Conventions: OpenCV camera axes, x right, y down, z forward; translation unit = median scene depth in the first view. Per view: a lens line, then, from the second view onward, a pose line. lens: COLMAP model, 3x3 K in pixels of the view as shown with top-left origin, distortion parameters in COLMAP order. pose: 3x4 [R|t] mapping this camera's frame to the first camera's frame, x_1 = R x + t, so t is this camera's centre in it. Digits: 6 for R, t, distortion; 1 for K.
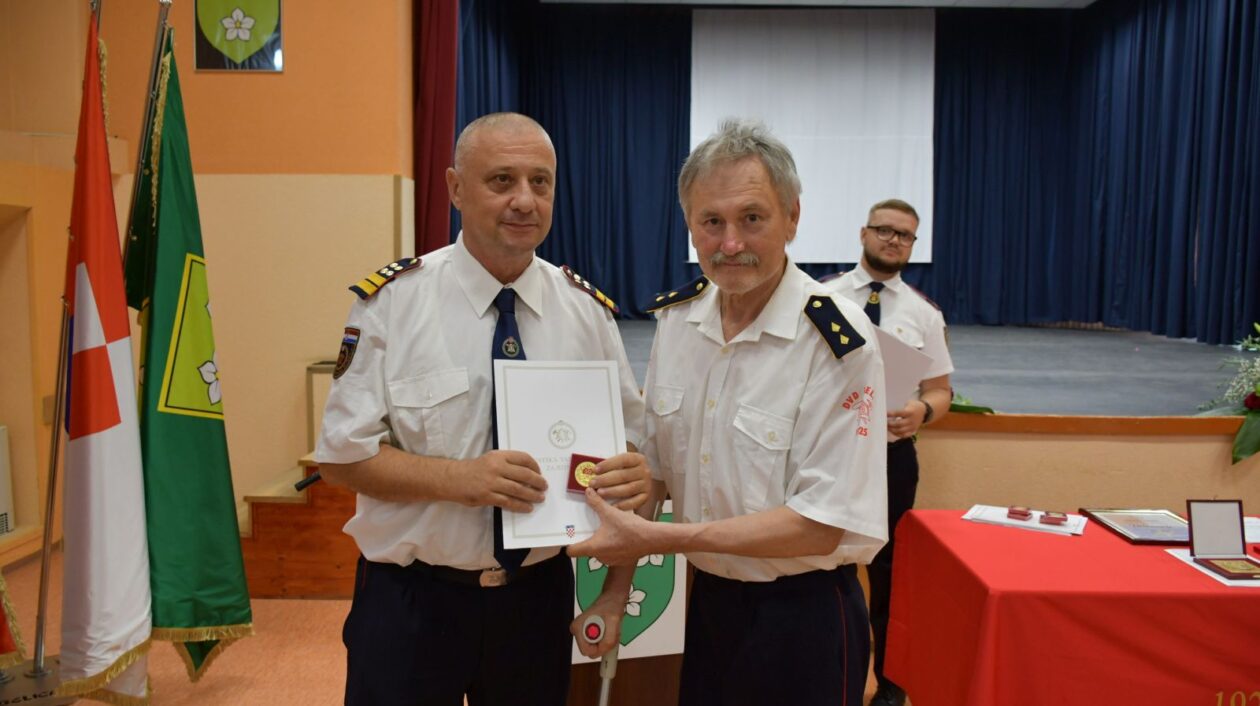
lens RADIAL K [[978.1, 0, 630.0], [0, 978.1, 353.0], [0, 0, 1]] dist [-0.019414, -0.011306]
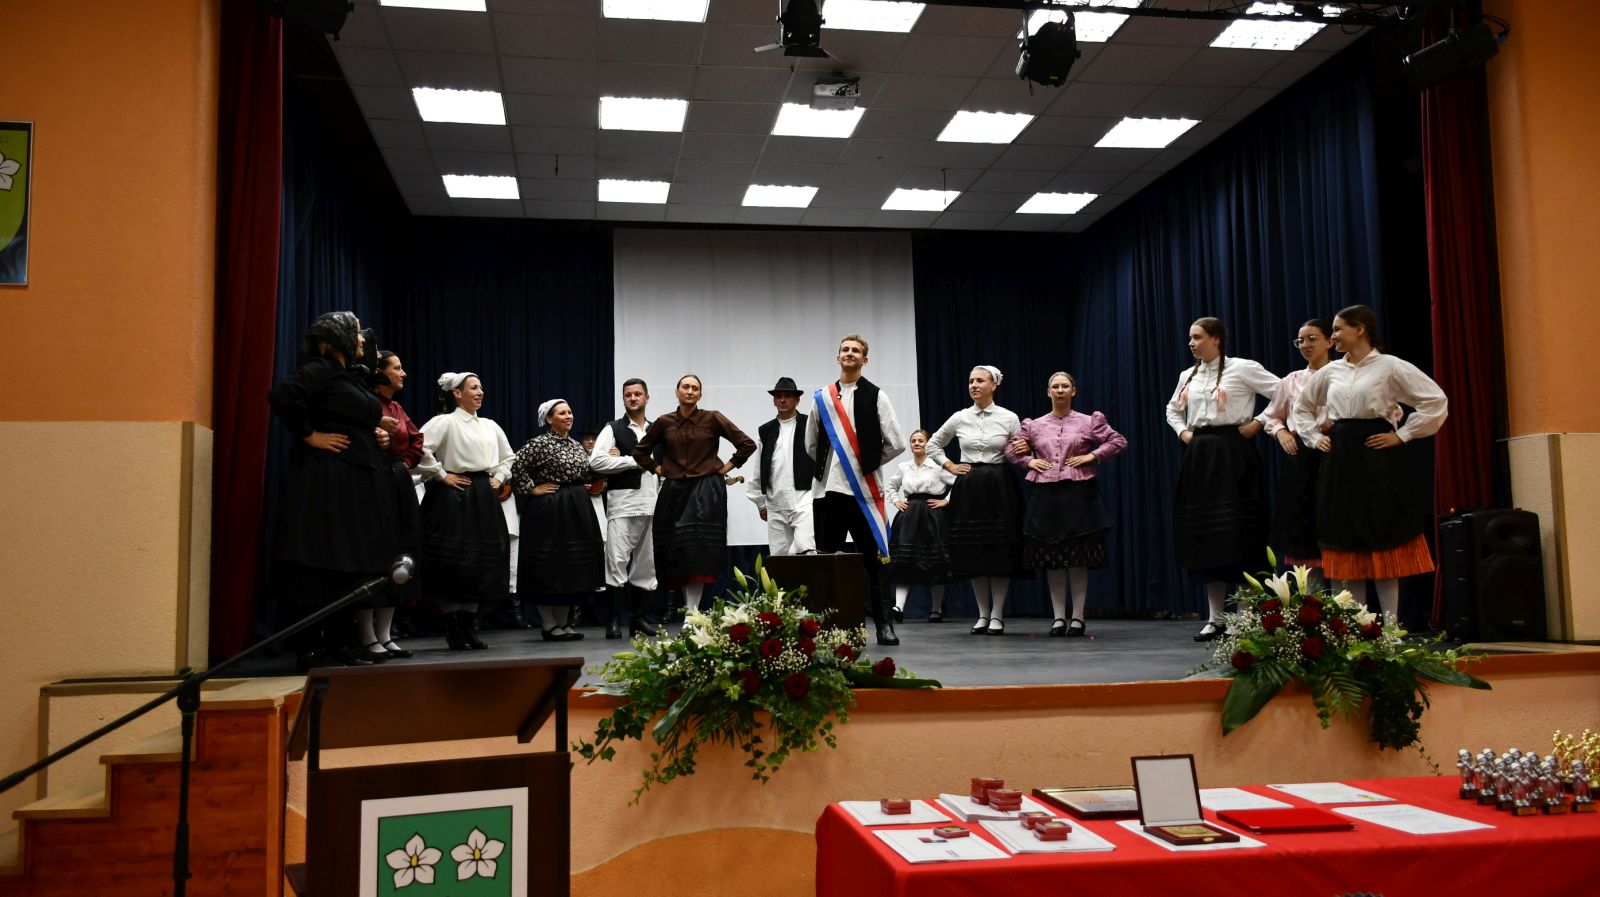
lens RADIAL K [[1313.8, 0, 800.0], [0, 1313.8, 448.5], [0, 0, 1]] dist [0.034282, -0.050804]
pose [[0.983870, -0.013287, 0.178392, 0.062326], [0.045286, 0.983254, -0.176527, 0.054749], [-0.173059, 0.181758, 0.967995, -0.083686]]
